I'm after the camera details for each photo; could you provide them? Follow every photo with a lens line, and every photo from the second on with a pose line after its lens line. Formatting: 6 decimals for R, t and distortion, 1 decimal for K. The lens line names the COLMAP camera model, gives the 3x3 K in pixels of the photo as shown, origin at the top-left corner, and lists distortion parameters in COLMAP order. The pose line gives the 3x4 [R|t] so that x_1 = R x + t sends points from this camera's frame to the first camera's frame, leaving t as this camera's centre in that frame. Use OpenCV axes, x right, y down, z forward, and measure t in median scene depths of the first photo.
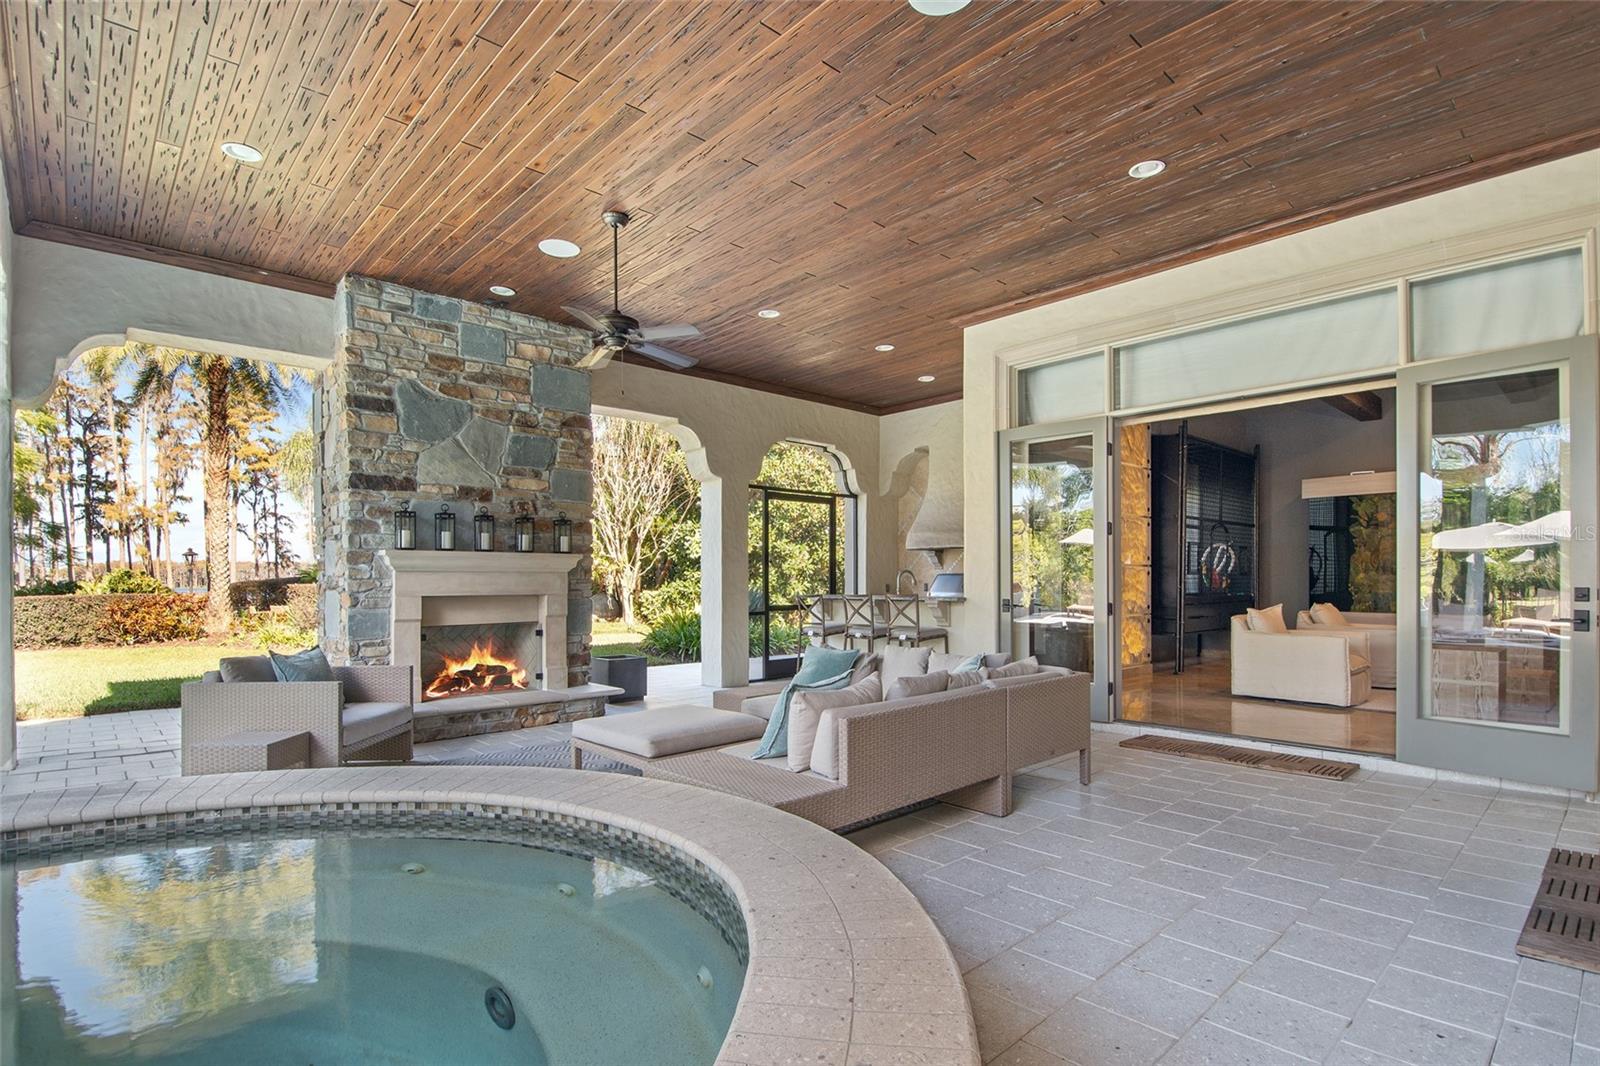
lens RADIAL K [[766.7, 0, 801.8], [0, 766.7, 587.7], [0, 0, 1]] dist [0.000329, -0.000256]
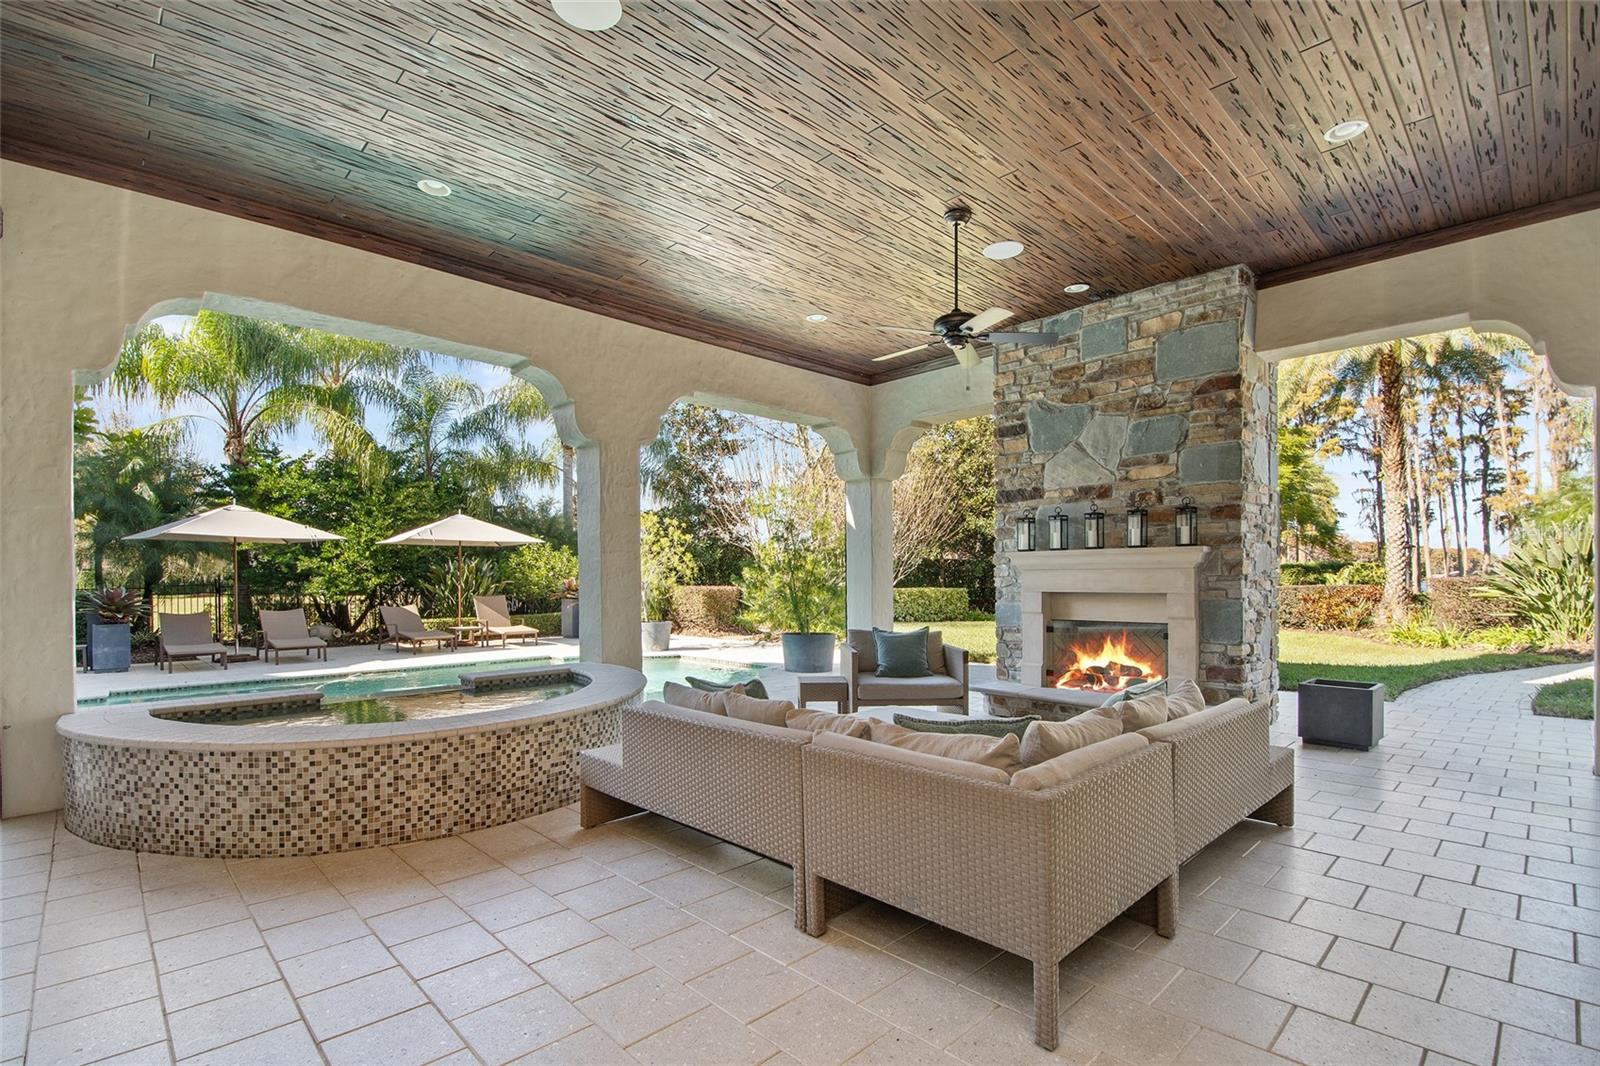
lens RADIAL K [[746.2, 0, 793.7], [0, 746.2, 582.1], [0, 0, 1]] dist [-0.000359, -0.000312]
pose [[0.005253, 0.009317, -0.999943, 0.547475], [-0.003862, 0.999949, 0.009297, -0.011022], [0.999979, 0.003813, 0.005289, 0.587343]]
